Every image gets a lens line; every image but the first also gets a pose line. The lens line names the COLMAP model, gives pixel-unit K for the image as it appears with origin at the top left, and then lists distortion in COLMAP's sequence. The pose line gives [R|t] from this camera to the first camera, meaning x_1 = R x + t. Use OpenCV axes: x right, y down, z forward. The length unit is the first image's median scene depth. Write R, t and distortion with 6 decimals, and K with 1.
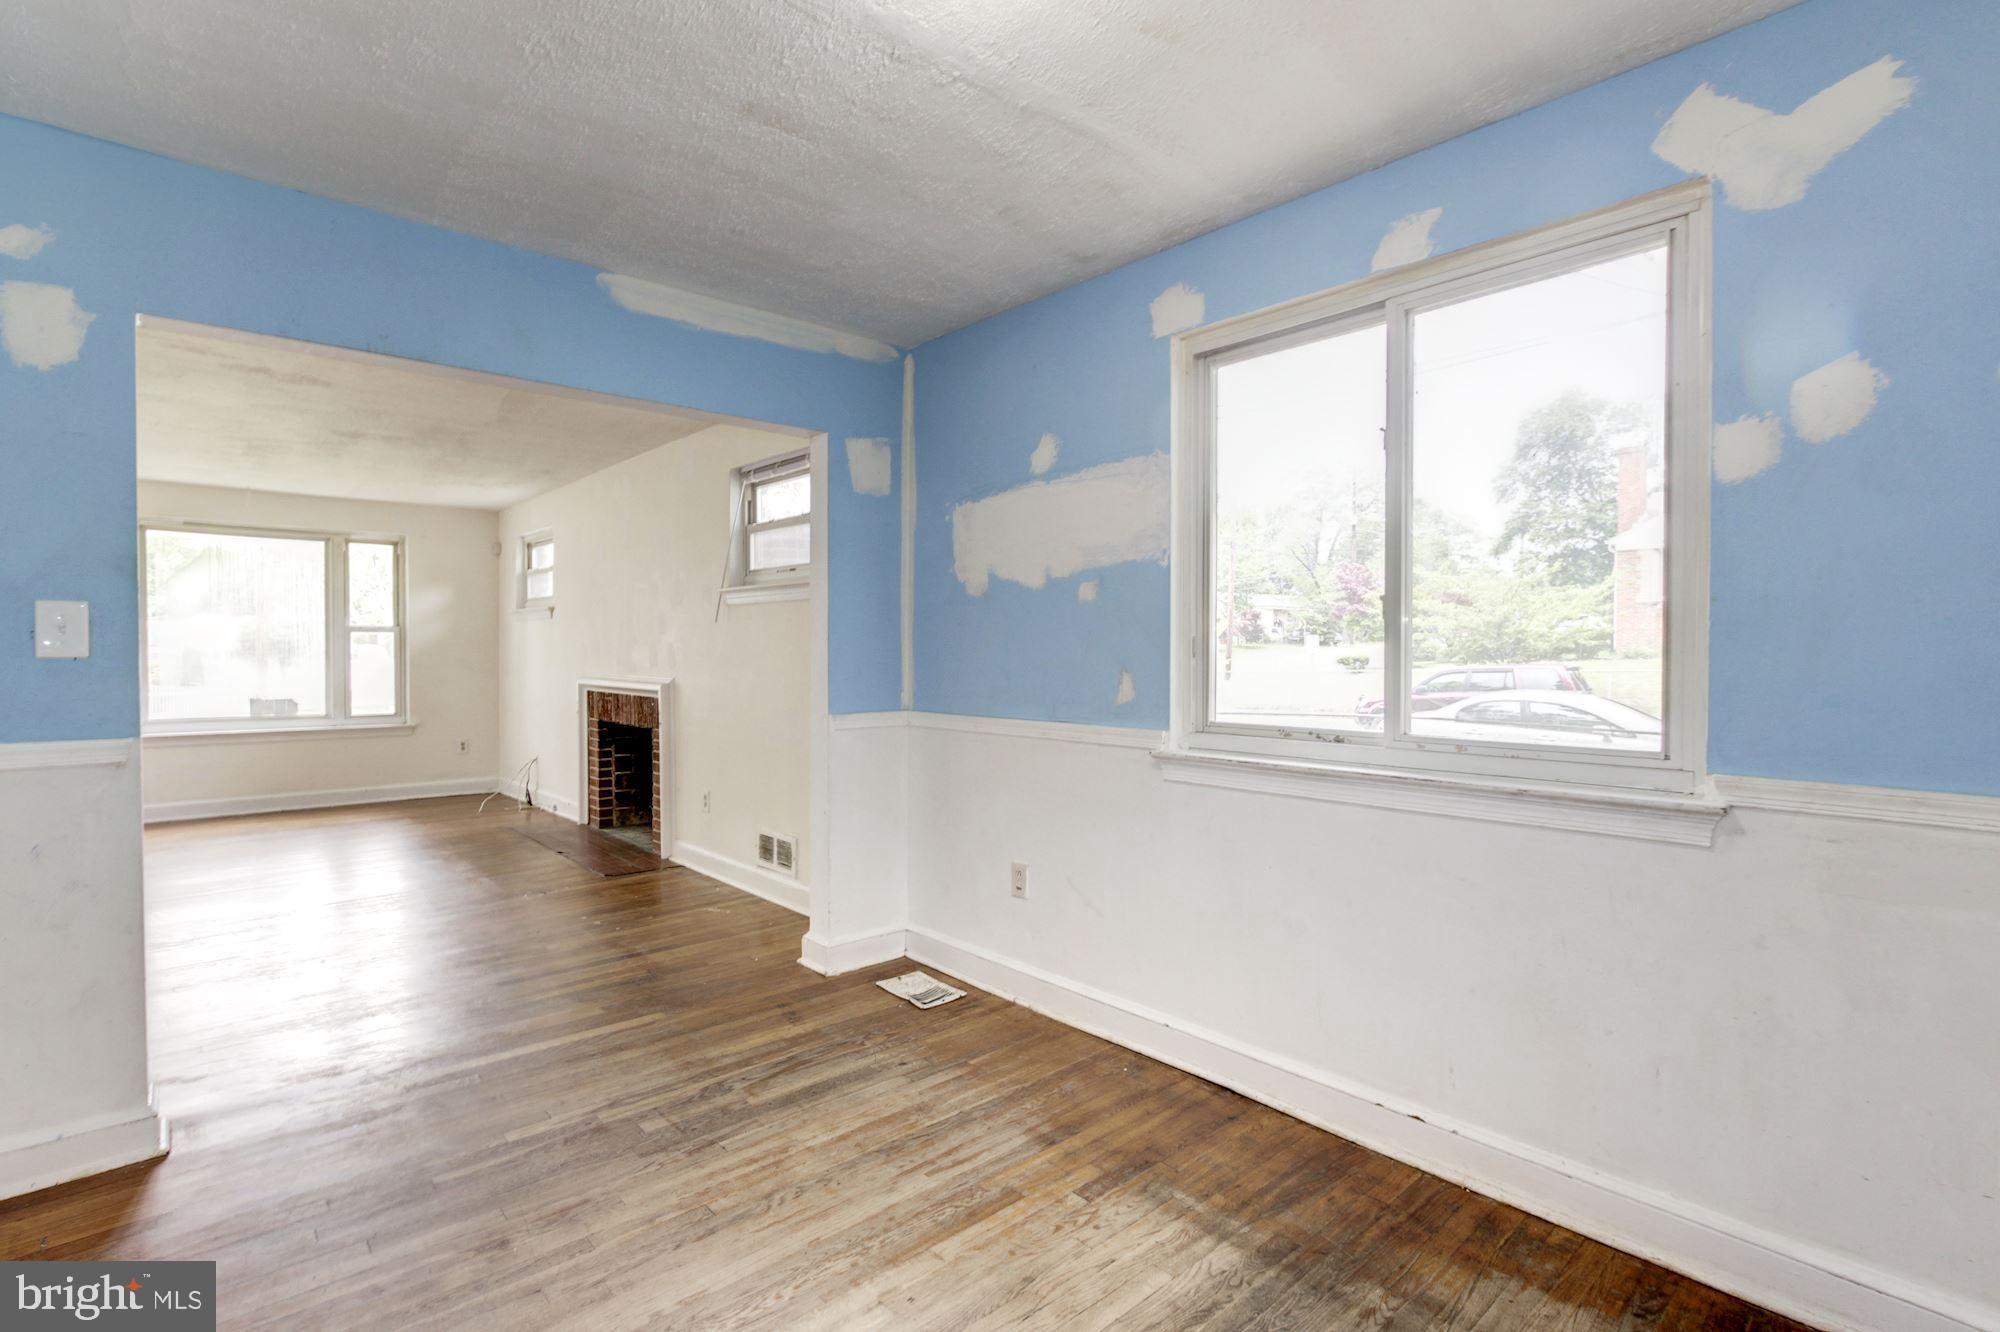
lens RADIAL K [[958.5, 0, 1010.0], [0, 958.5, 669.9], [0, 0, 1]] dist [-0.013492, 0.001939]
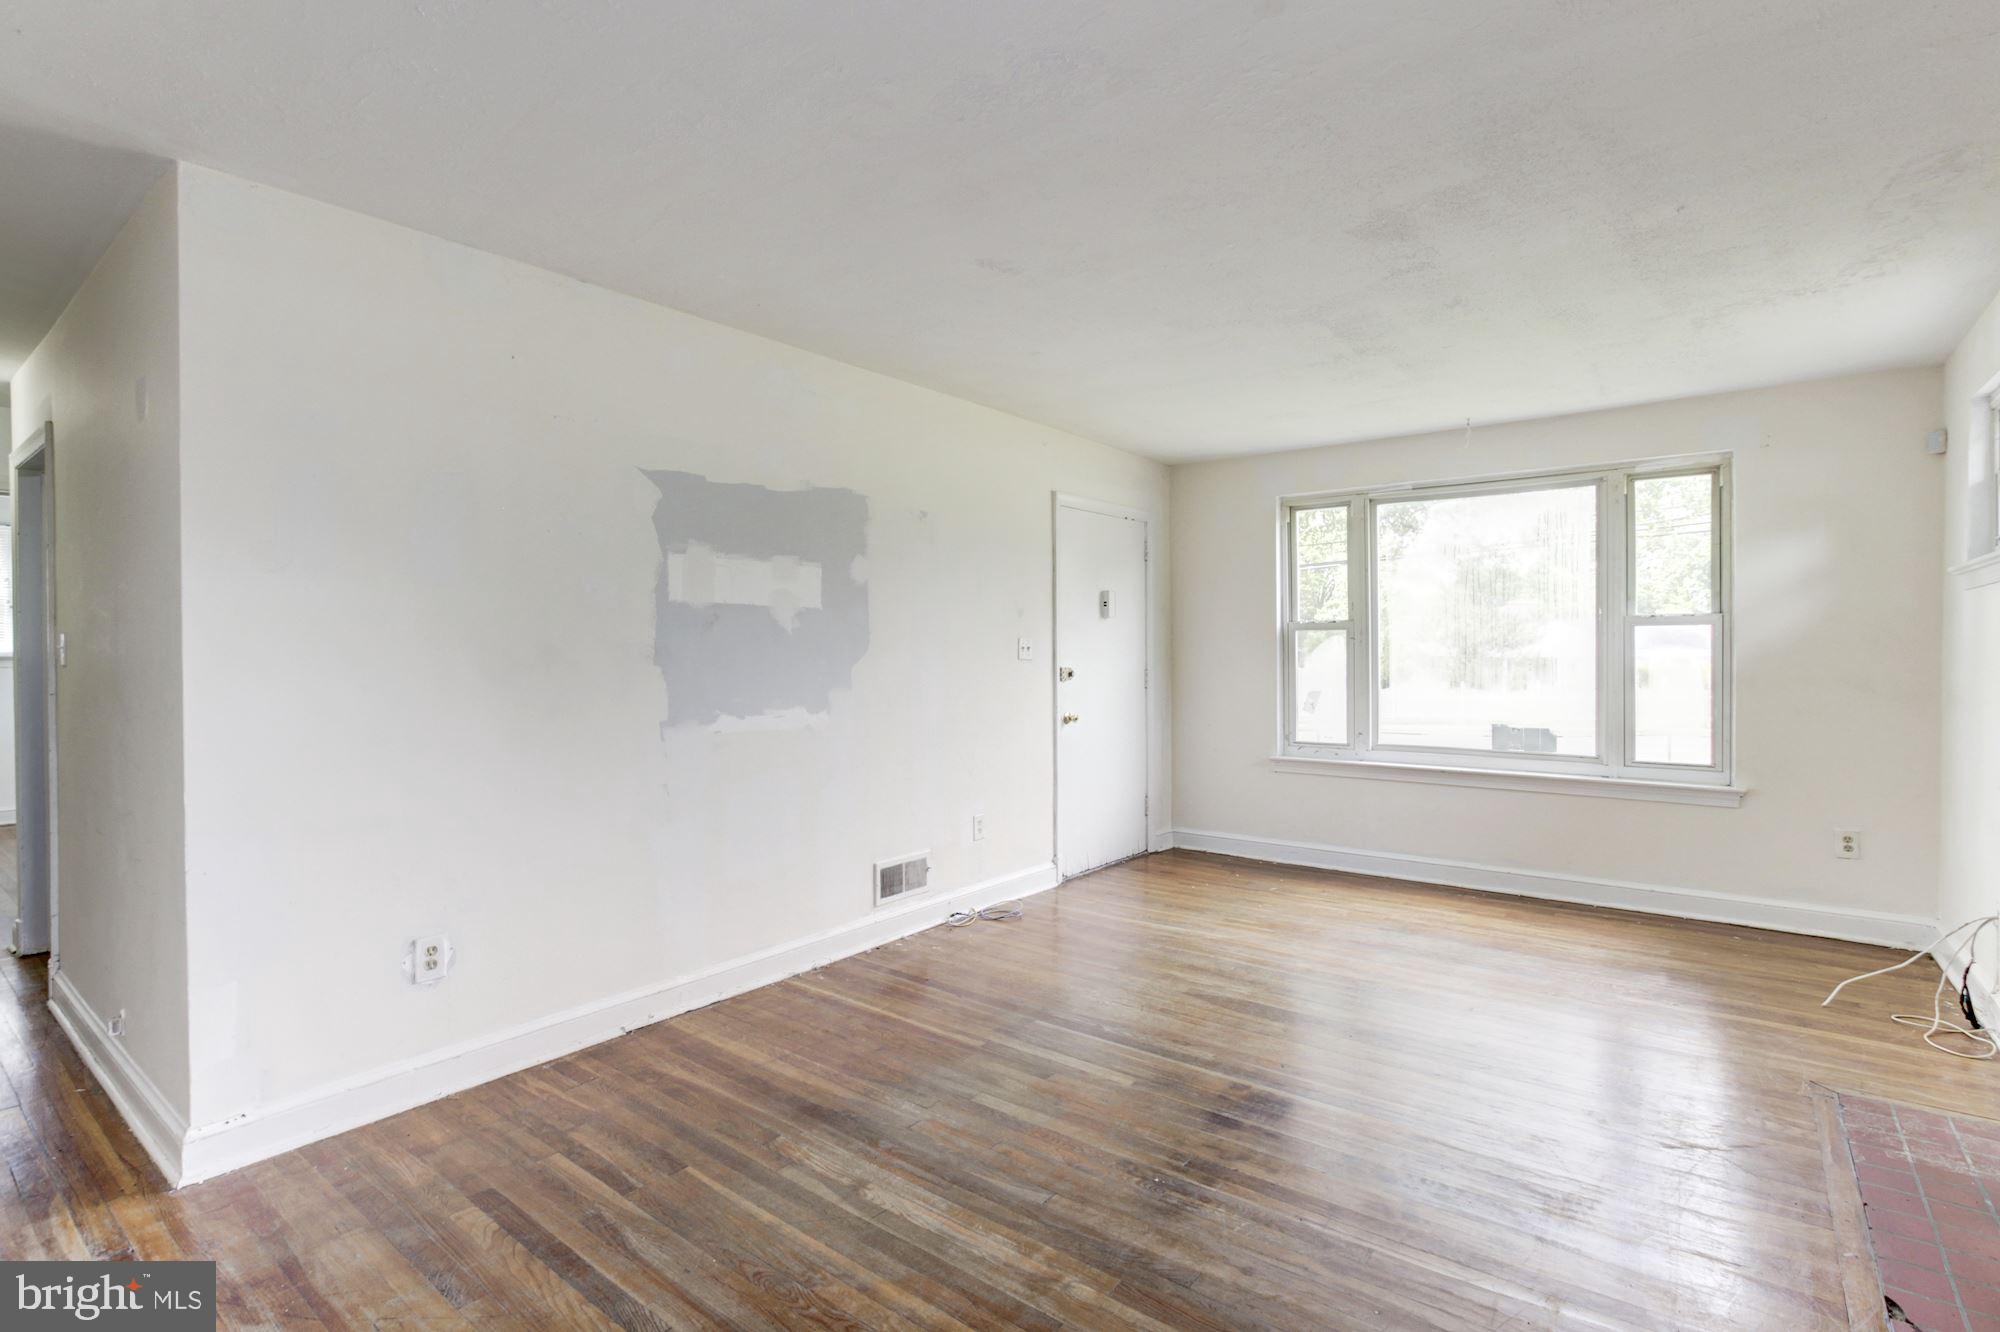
lens RADIAL K [[944.7, 0, 1001.6], [0, 944.7, 652.3], [0, 0, 1]] dist [-0.007933, 0.000846]
pose [[0.167004, -0.000474, -0.985956, -0.323021], [-0.017335, 0.999844, -0.003417, -0.026859], [0.985804, 0.017663, 0.166970, 0.984398]]
